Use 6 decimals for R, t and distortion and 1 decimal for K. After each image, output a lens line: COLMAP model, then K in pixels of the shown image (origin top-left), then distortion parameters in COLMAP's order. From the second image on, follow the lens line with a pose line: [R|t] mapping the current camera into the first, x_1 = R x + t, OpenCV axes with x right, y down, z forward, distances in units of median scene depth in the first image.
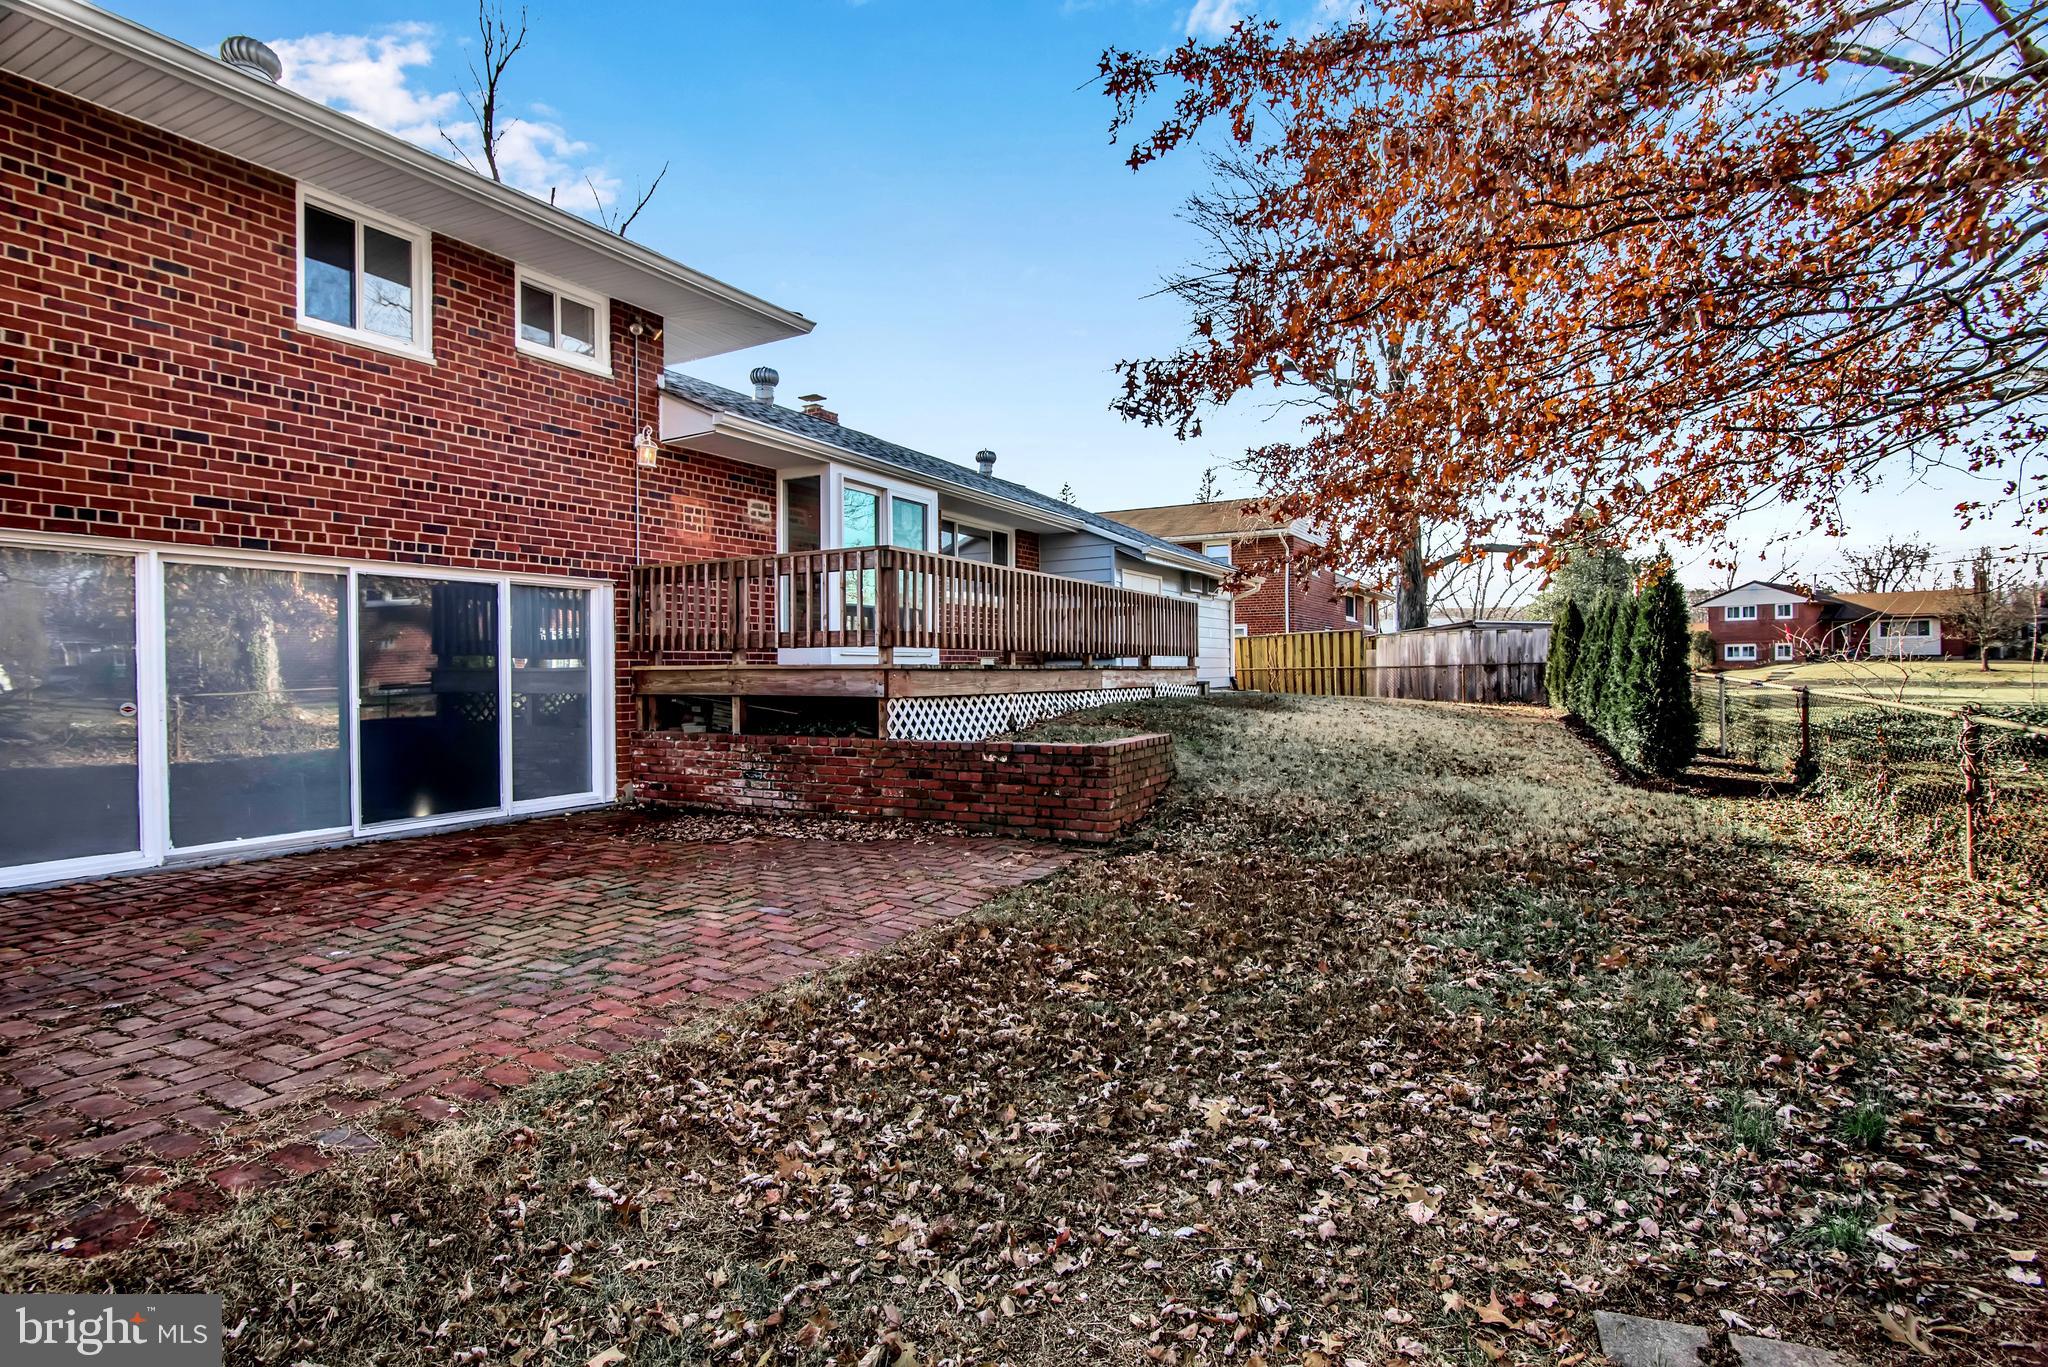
lens RADIAL K [[1043.8, 0, 1024.0], [0, 1043.8, 683.5], [0, 0, 1]] dist [-0.015798, 0.000364]
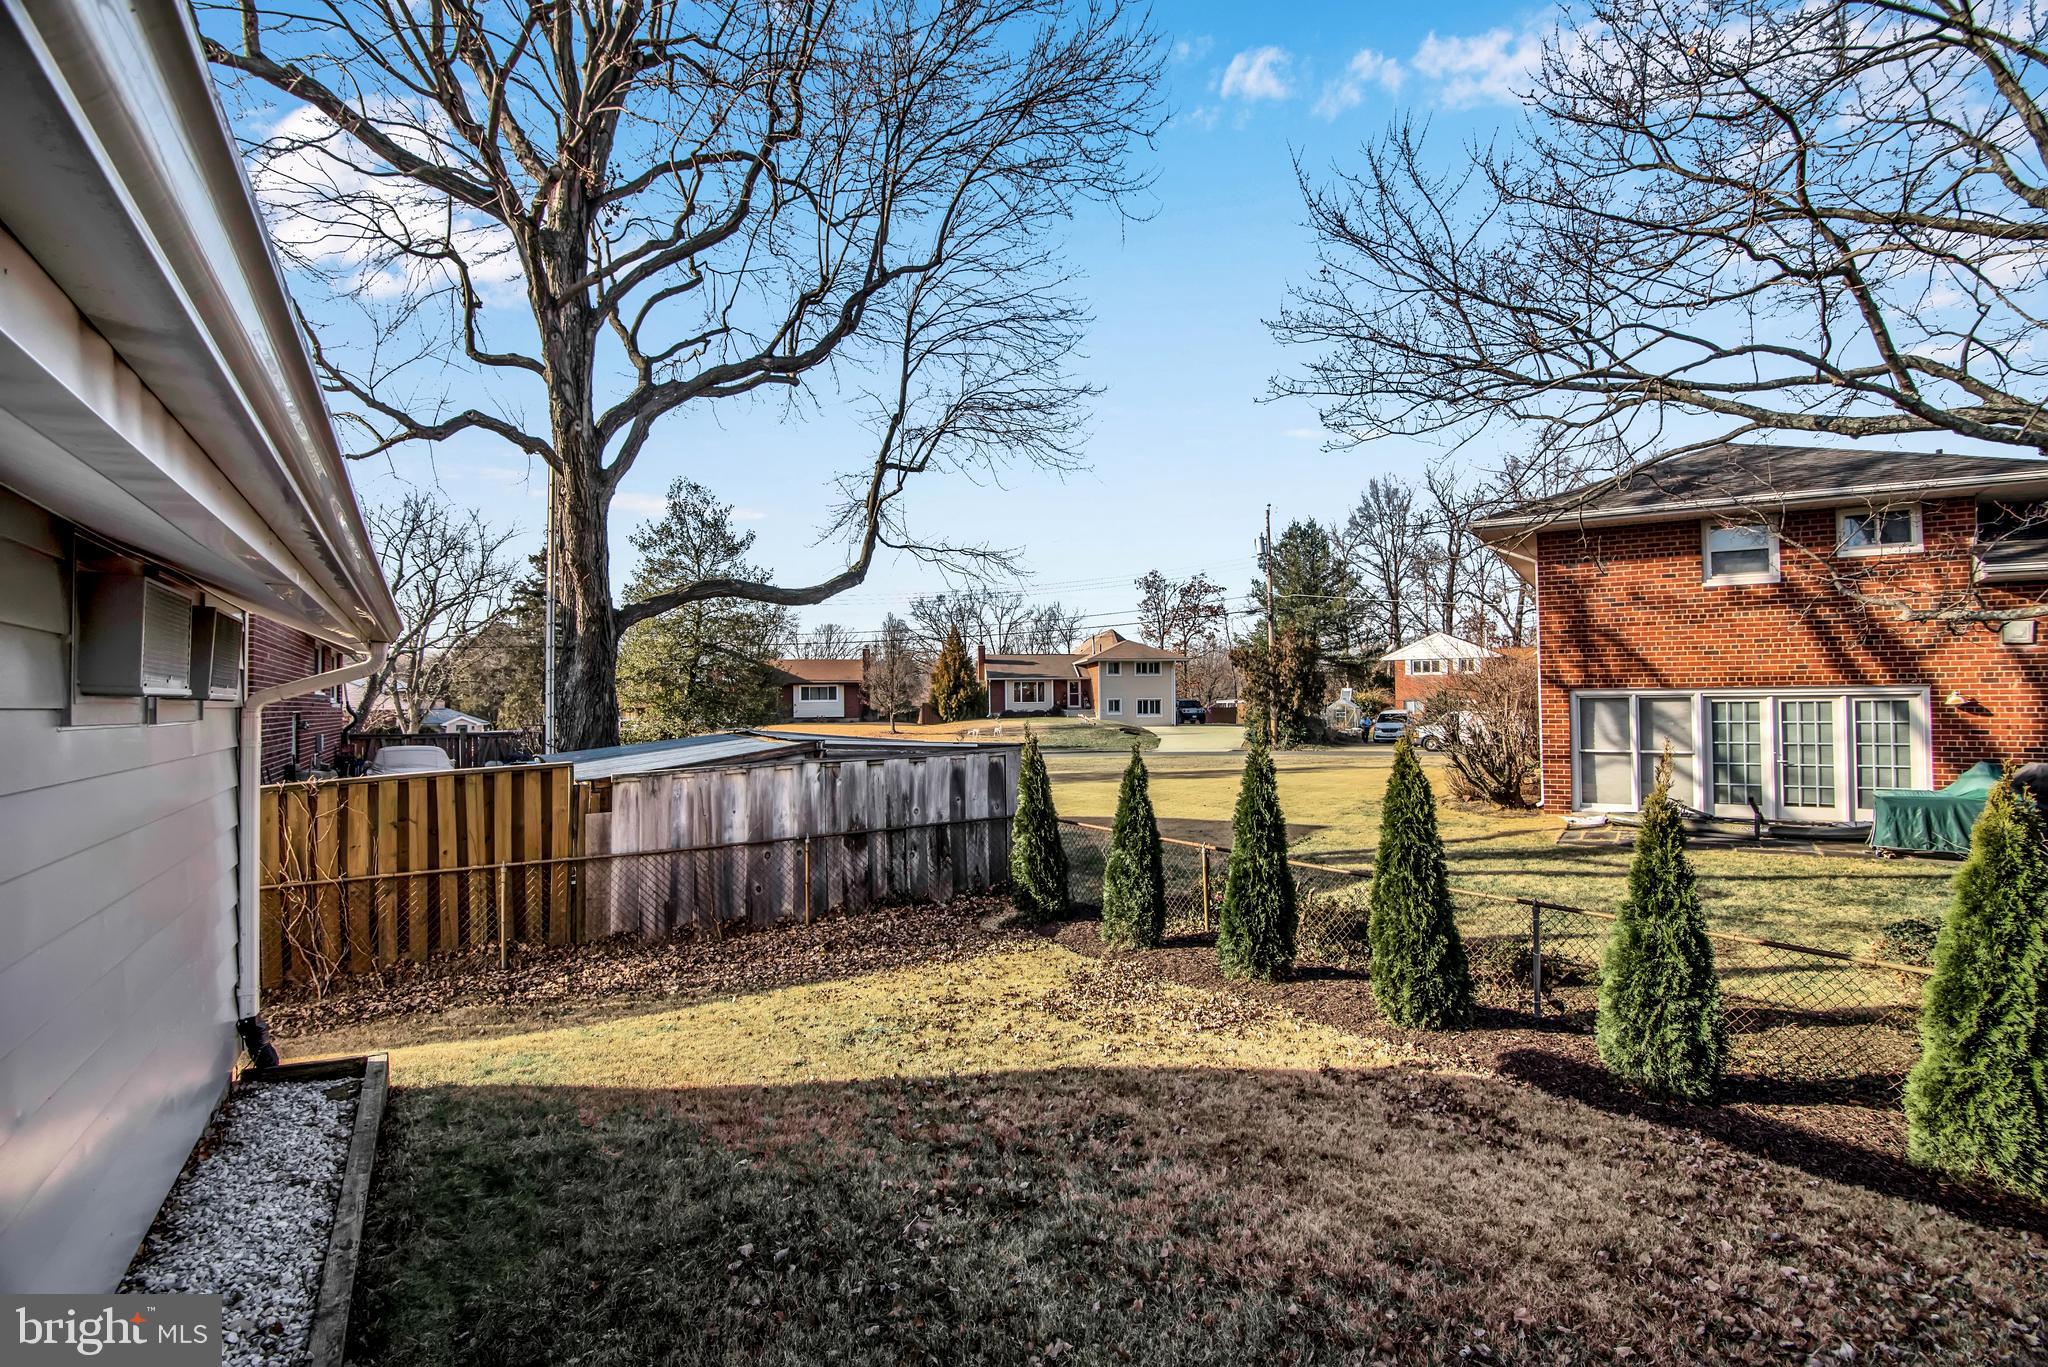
lens RADIAL K [[1028.1, 0, 1024.8], [0, 1028.1, 676.2], [0, 0, 1]] dist [-0.014931, 0.000175]
pose [[0.524892, 0.021736, 0.850891, 0.052571], [0.021223, 0.999029, -0.038612, -0.041466], [-0.850904, 0.038326, 0.523921, 0.409449]]
